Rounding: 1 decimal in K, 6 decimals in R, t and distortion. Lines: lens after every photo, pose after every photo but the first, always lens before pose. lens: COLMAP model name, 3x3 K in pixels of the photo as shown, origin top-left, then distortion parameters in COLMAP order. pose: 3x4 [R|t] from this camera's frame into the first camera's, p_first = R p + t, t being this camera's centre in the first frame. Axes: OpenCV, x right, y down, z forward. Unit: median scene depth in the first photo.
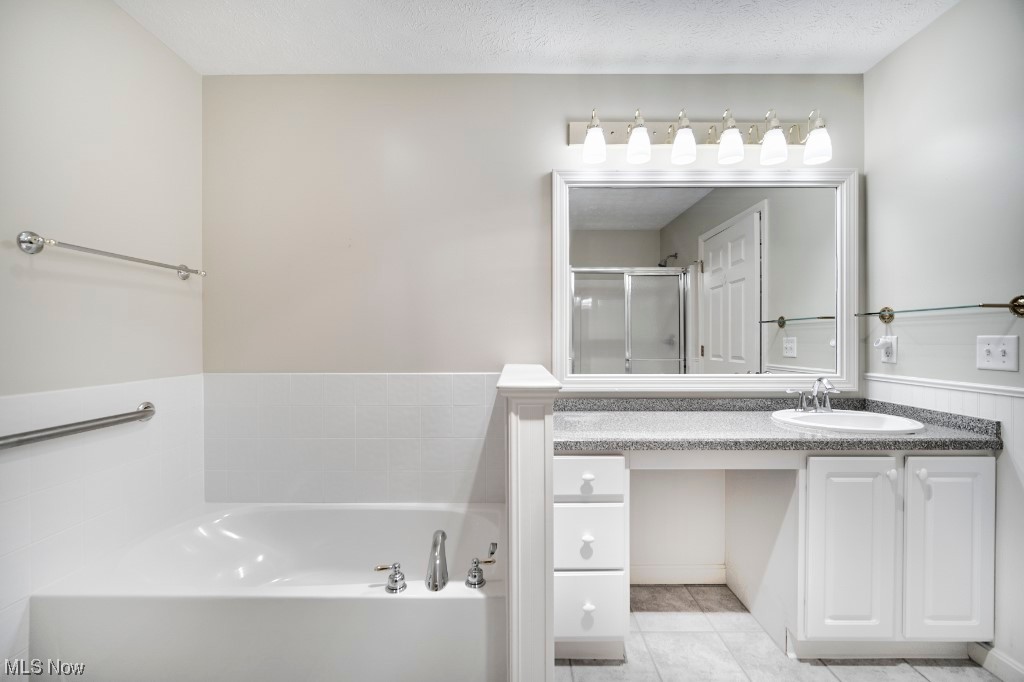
lens RADIAL K [[405.7, 0, 510.2], [0, 405.7, 340.6], [0, 0, 1]] dist [-0.000902, -0.000401]
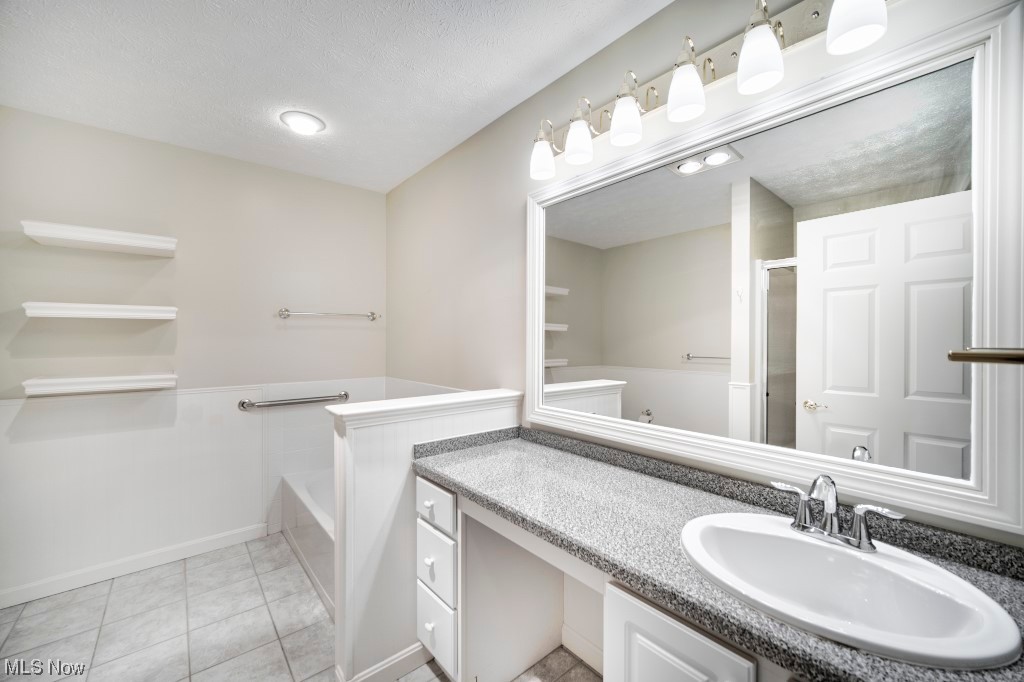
lens RADIAL K [[395.2, 0, 512.0], [0, 395.2, 341.0], [0, 0, 1]] dist [-0.002258, -0.000245]
pose [[0.656402, 0.003564, -0.754402, 0.809774], [-0.007605, 0.999969, -0.001893, -0.065637], [0.754373, 0.006980, 0.656409, 0.348233]]
